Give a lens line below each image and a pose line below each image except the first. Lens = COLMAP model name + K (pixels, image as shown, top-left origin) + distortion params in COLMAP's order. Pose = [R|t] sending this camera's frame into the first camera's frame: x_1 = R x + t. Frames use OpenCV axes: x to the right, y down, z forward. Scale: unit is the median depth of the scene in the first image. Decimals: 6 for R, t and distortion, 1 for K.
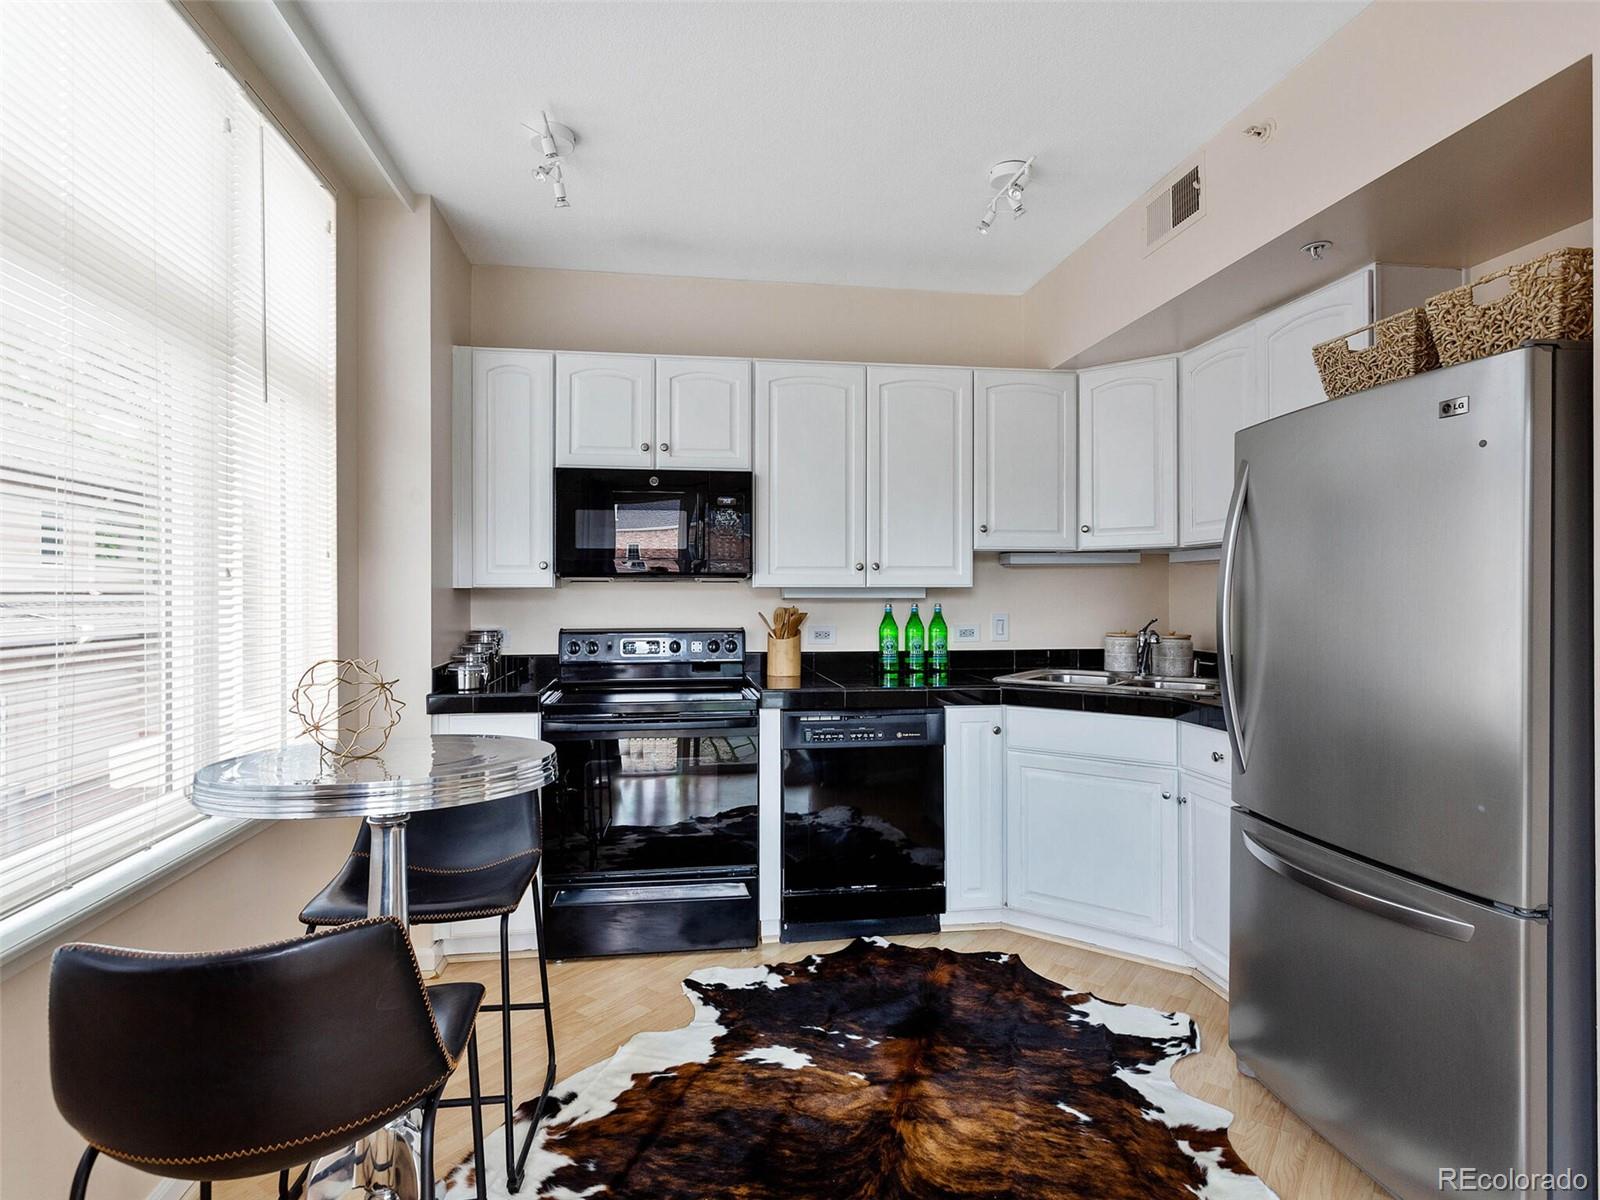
lens RADIAL K [[855.7, 0, 798.4], [0, 855.7, 590.0], [0, 0, 1]] dist [0.000184, 0.004648]
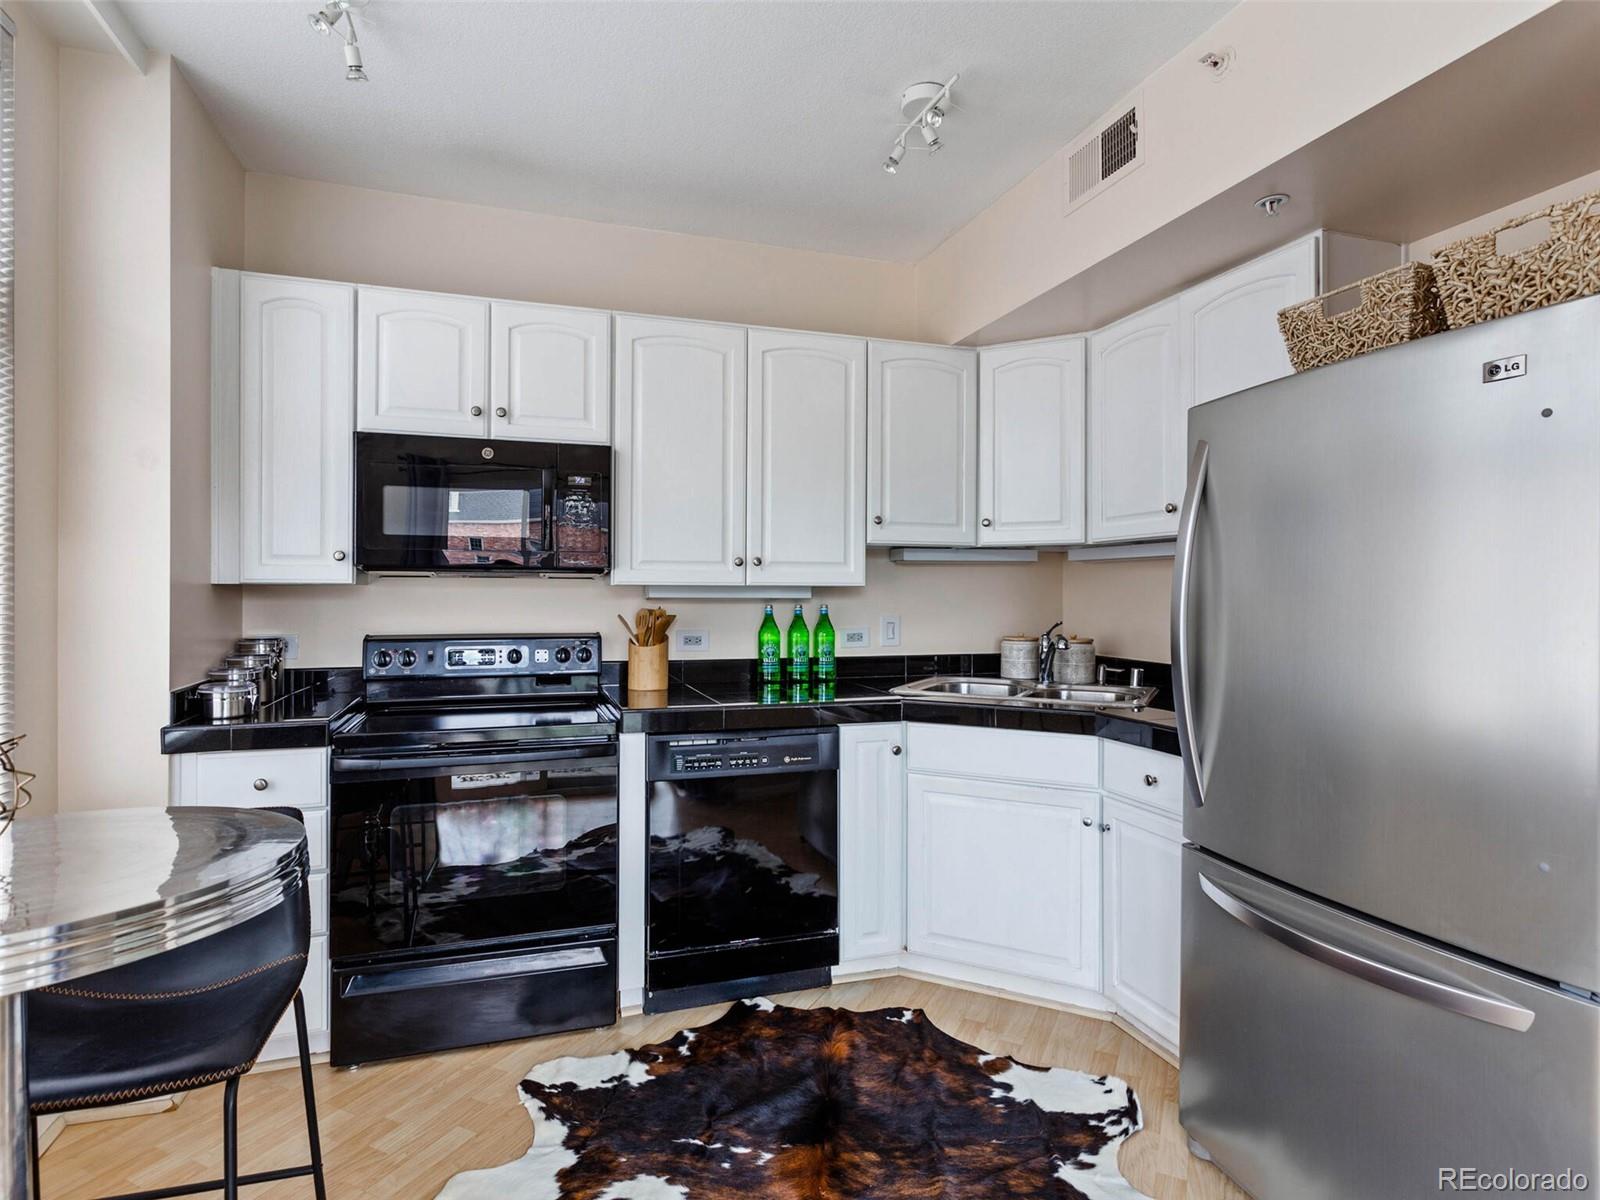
lens RADIAL K [[855.7, 0, 798.2], [0, 855.7, 587.4], [0, 0, 1]] dist [0.000184, 0.004648]
pose [[0.985806, 0.005034, 0.167813, -0.014949], [-0.005081, 0.999987, -0.000150, -0.001526], [-0.167811, -0.000704, 0.985819, 0.161716]]
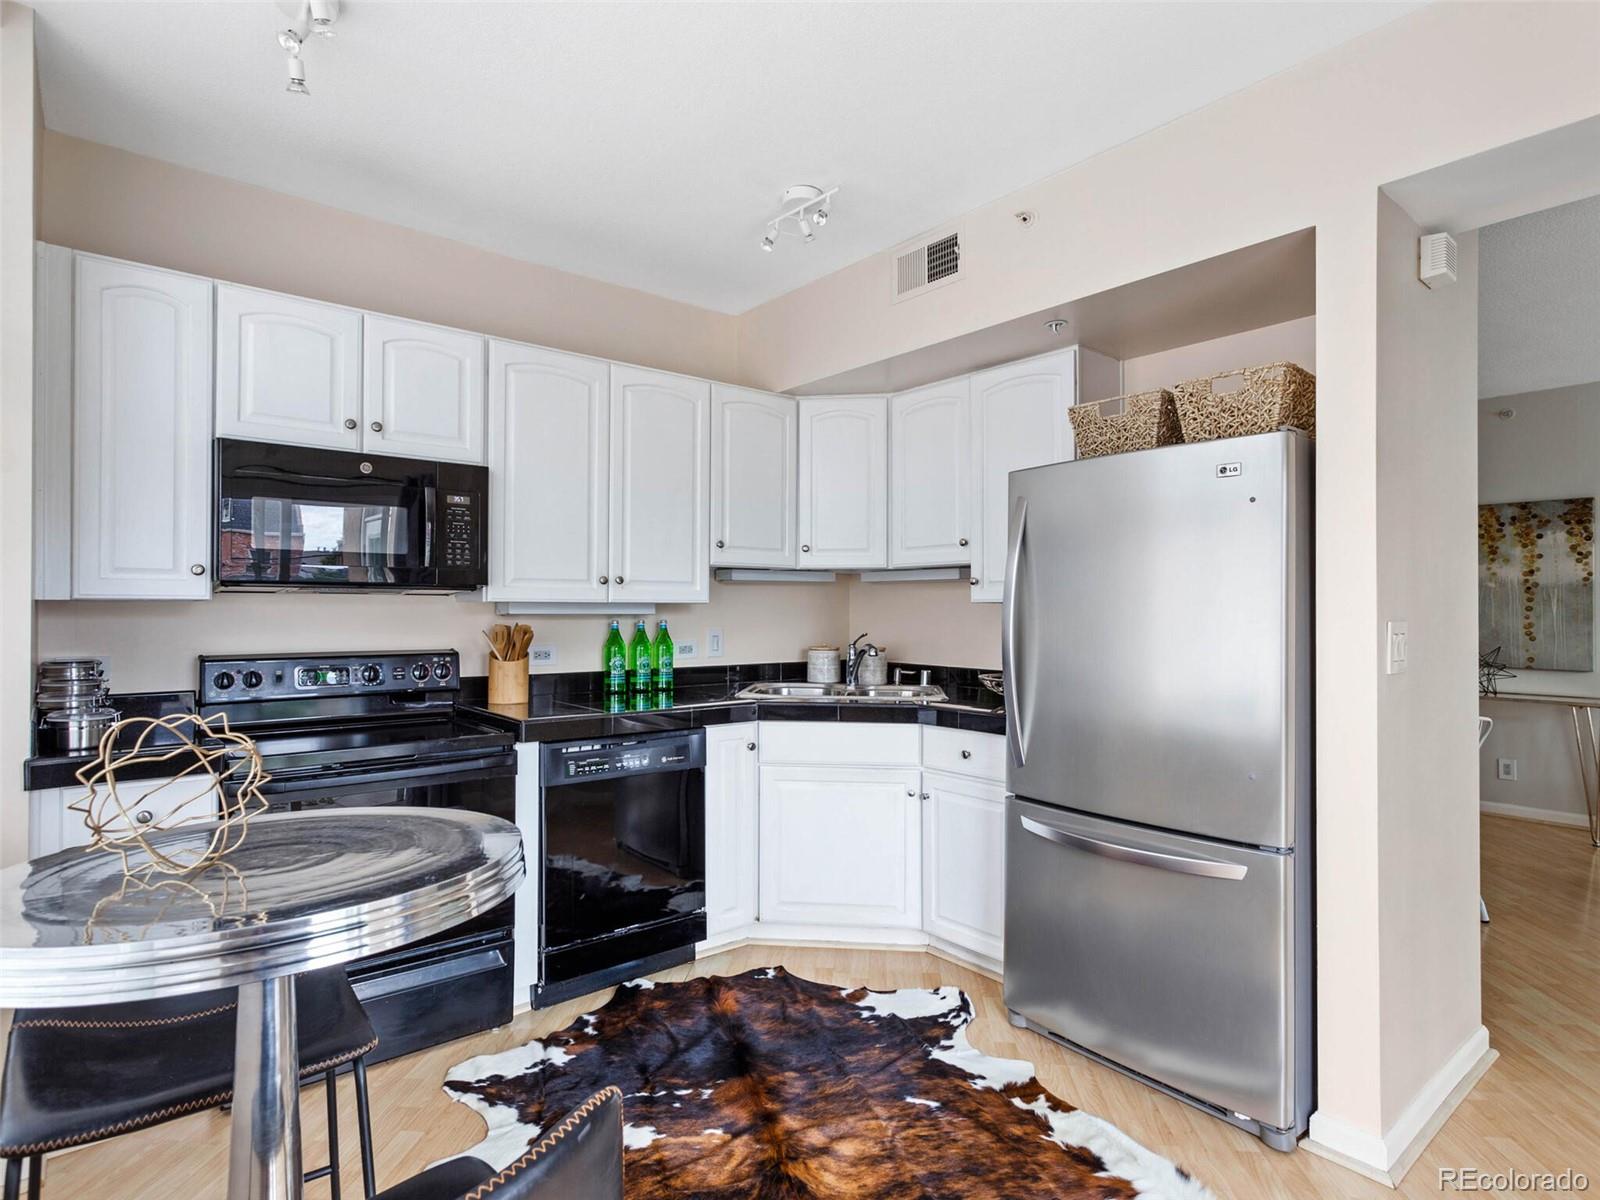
lens RADIAL K [[855.7, 0, 803.0], [0, 855.7, 599.0], [0, 0, 1]] dist [0.000184, 0.004648]
pose [[0.859086, 0.008949, 0.511753, -0.237464], [-0.006341, 0.999956, -0.006841, -0.002113], [-0.511792, 0.002632, 0.859106, 0.111743]]
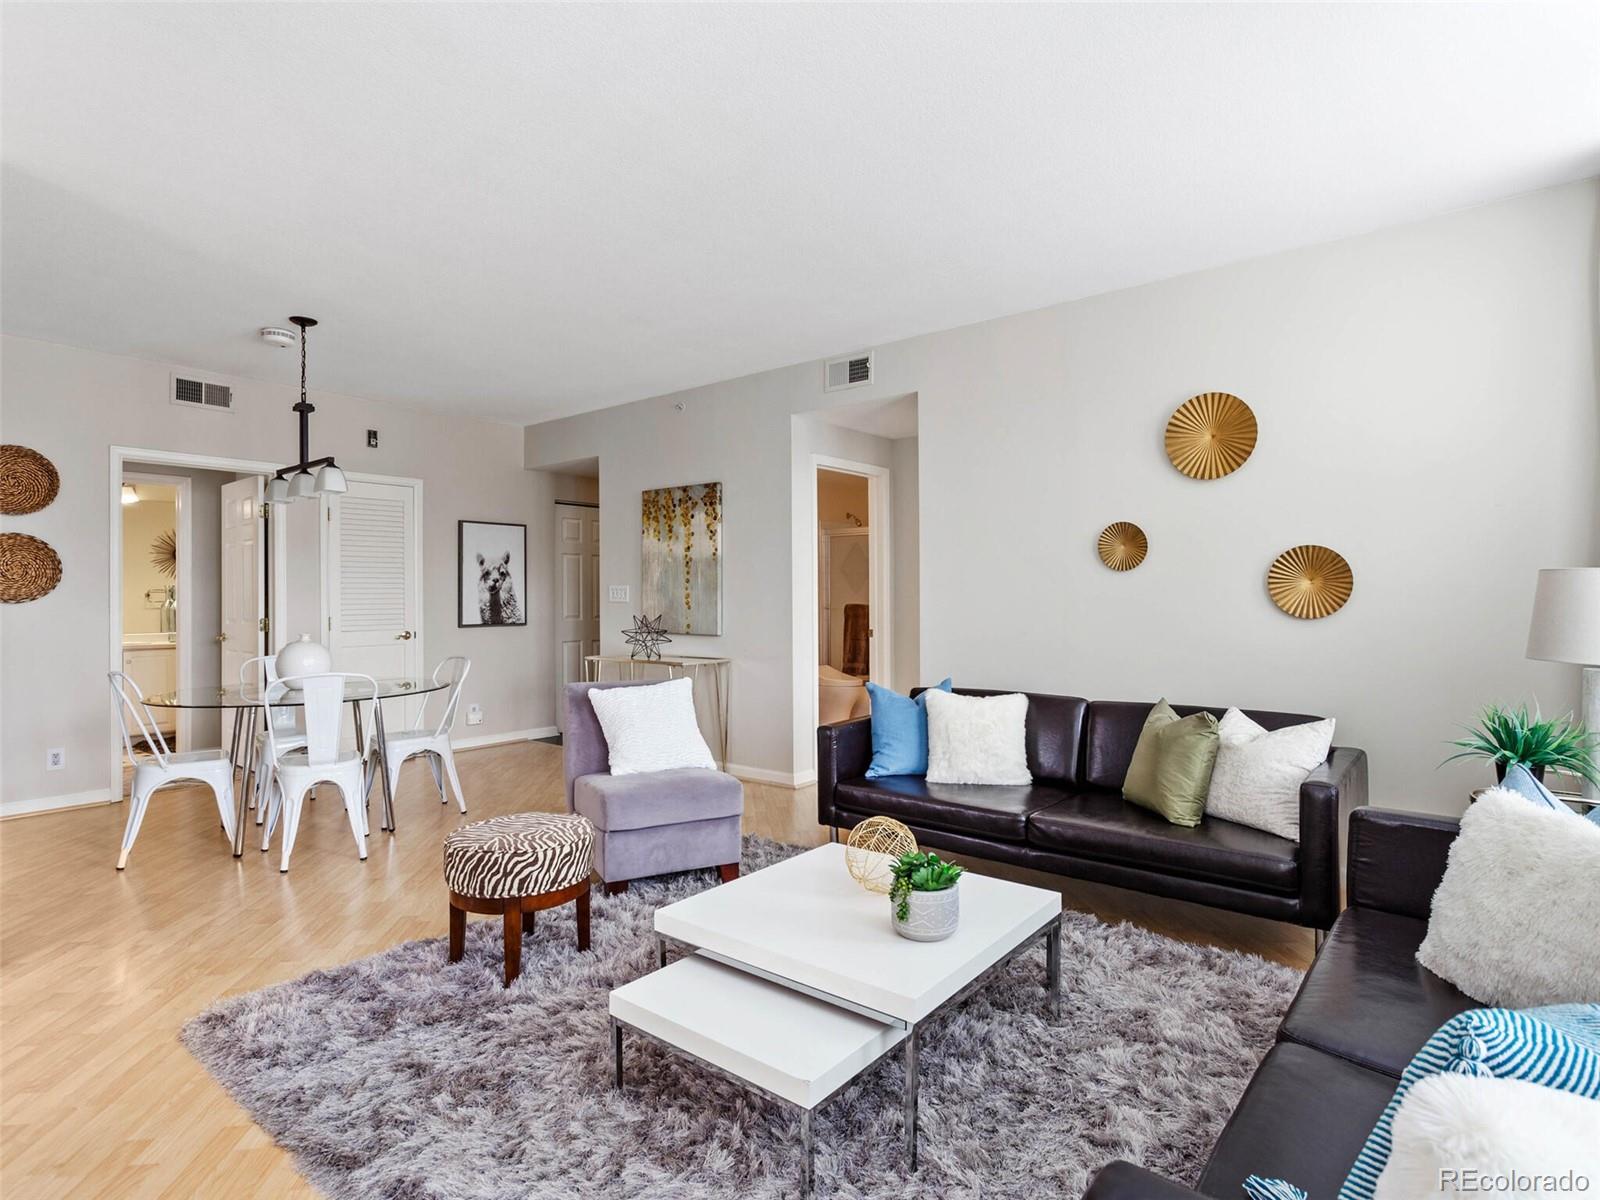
lens RADIAL K [[855.7, 0, 796.0], [0, 855.7, 590.7], [0, 0, 1]] dist [0.000184, 0.004648]
pose [[0.742936, 0.003403, 0.669354, 0.750922], [0.001470, 0.999976, -0.006716, 0.030734], [-0.669361, 0.005974, 0.742914, -0.723329]]
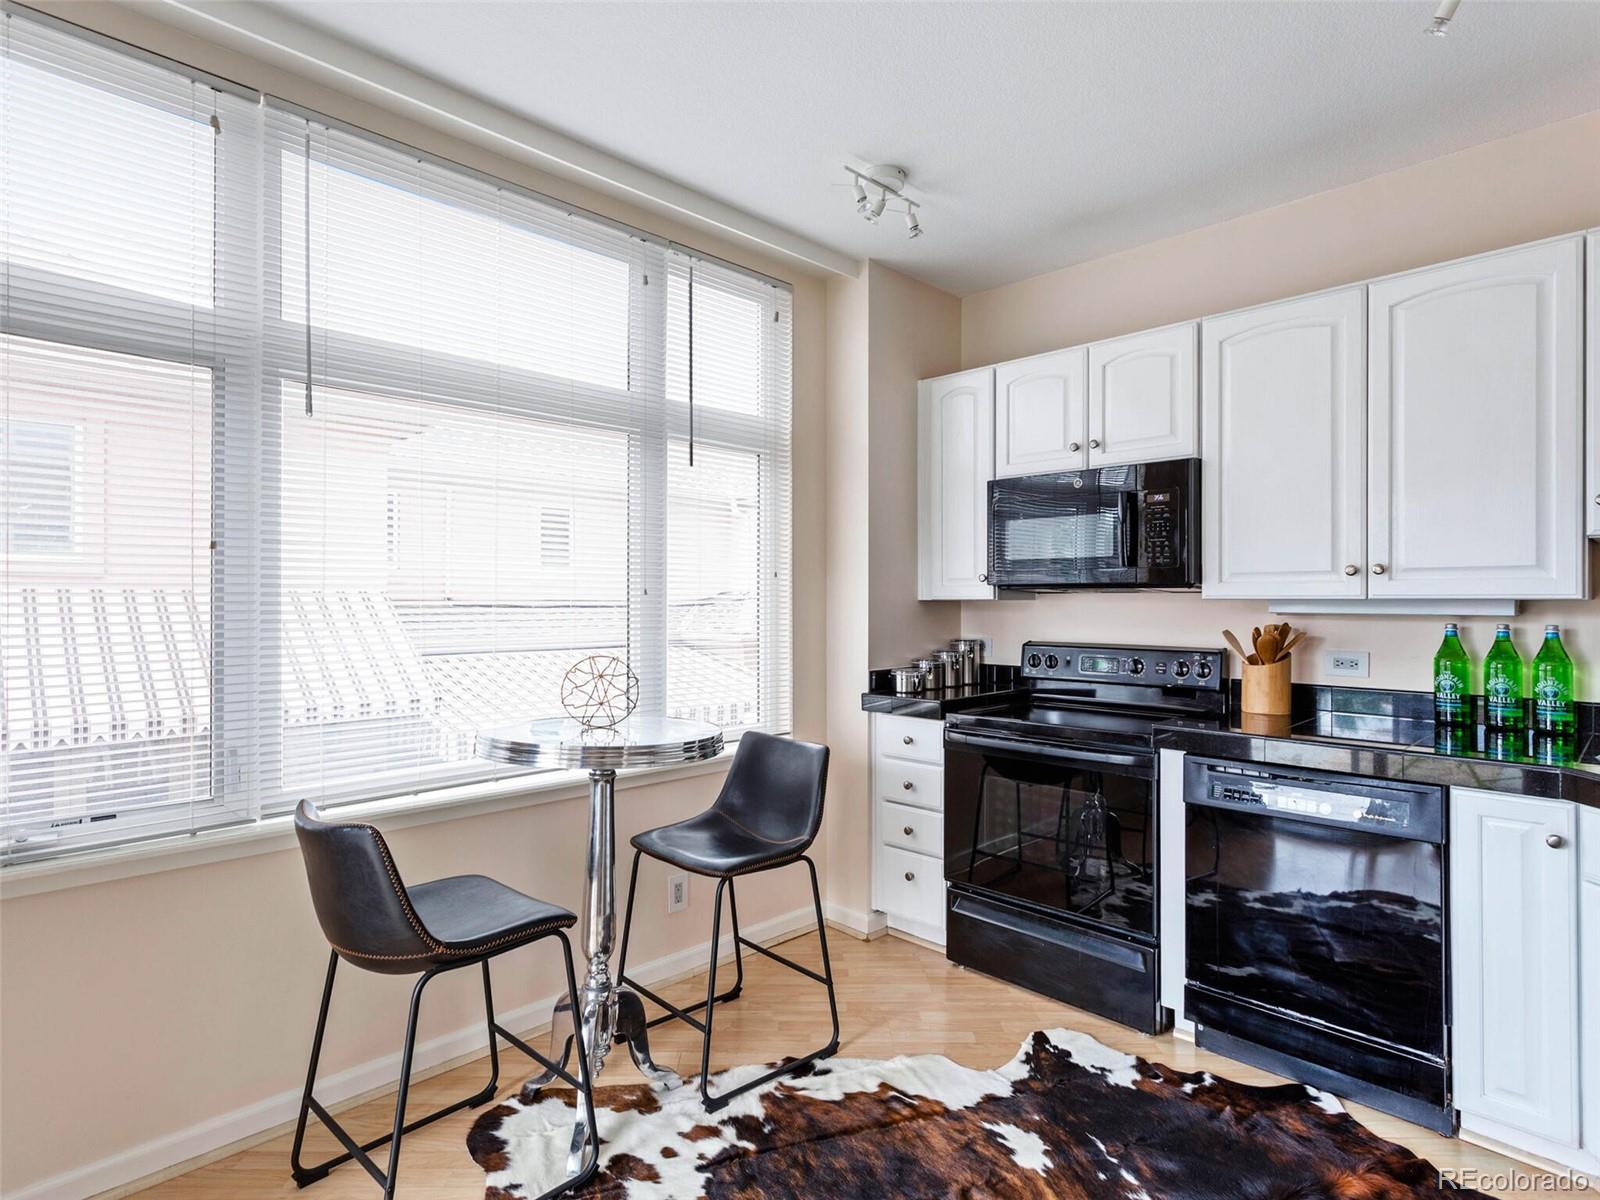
lens RADIAL K [[855.7, 0, 803.9], [0, 855.7, 593.2], [0, 0, 1]] dist [0.000184, 0.004648]
pose [[0.593259, -0.005720, -0.804991, 0.412476], [0.001233, 0.999980, -0.006197, -0.004643], [0.805010, 0.002683, 0.593255, 0.234016]]
